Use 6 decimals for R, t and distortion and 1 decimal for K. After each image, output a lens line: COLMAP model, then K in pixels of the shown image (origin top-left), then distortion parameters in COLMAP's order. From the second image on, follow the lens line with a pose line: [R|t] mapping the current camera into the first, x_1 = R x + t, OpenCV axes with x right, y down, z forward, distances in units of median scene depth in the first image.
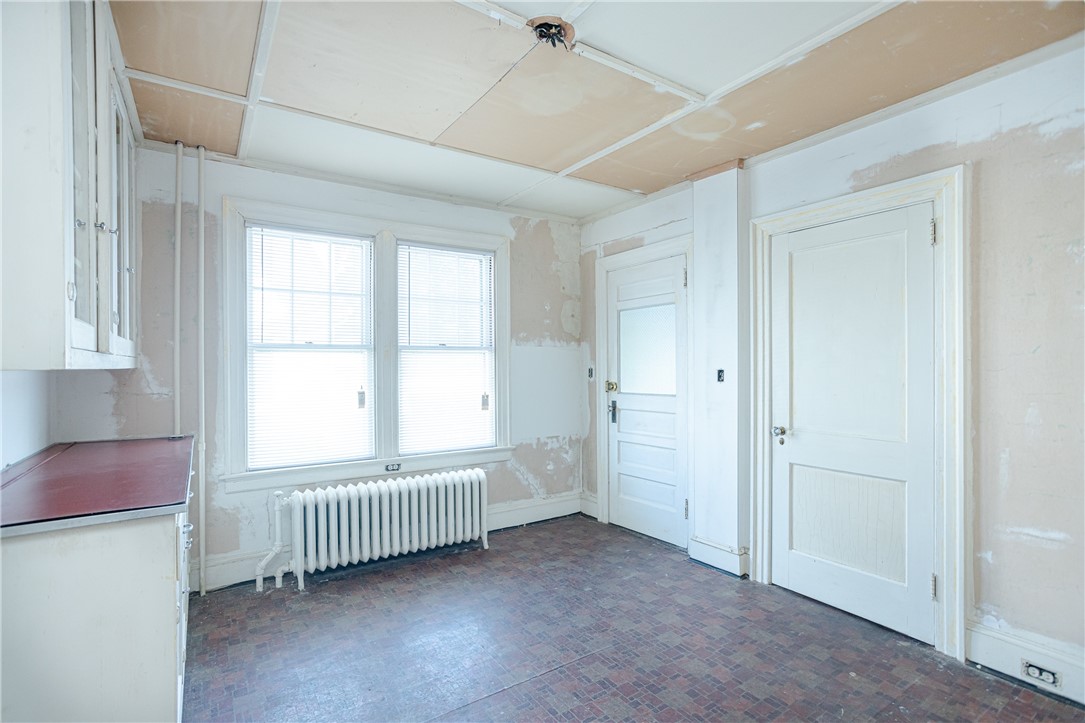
lens RADIAL K [[522.2, 0, 544.2], [0, 522.2, 362.9], [0, 0, 1]] dist [-0.034548, 0.022601]
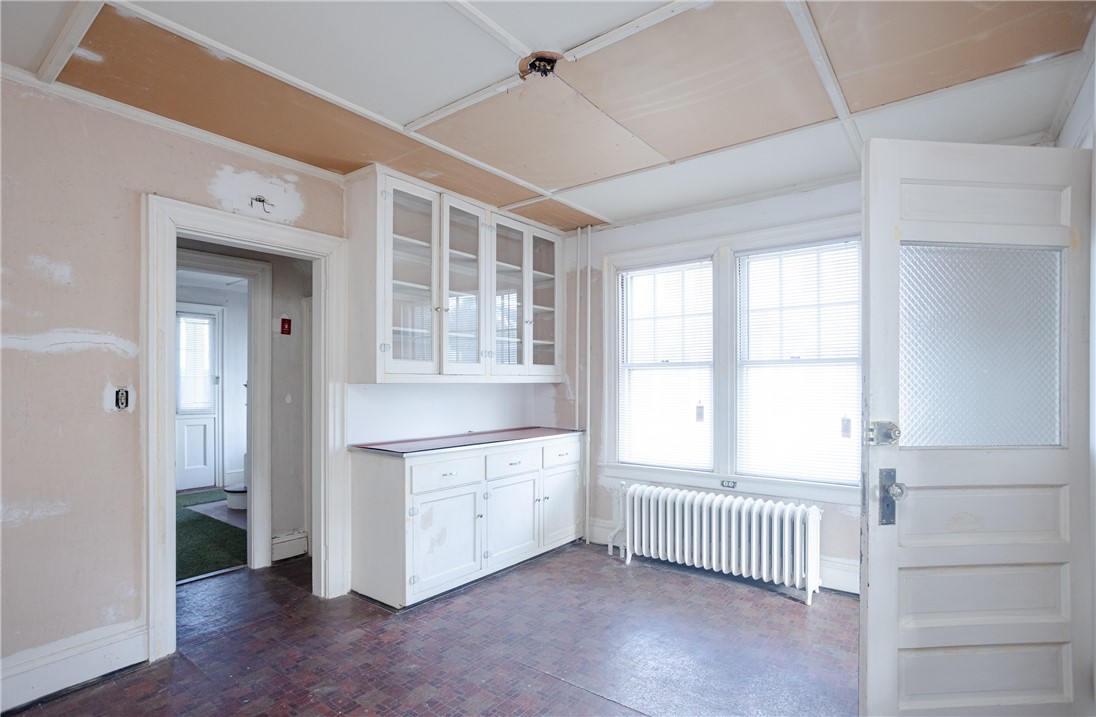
lens RADIAL K [[542.6, 0, 574.8], [0, 542.6, 381.2], [0, 0, 1]] dist [-0.002588, -0.000160]
pose [[0.345246, 0.002729, -0.938508, 0.592239], [0.006425, 0.999965, 0.005272, -0.002600], [0.938490, -0.007850, 0.345217, 0.377066]]
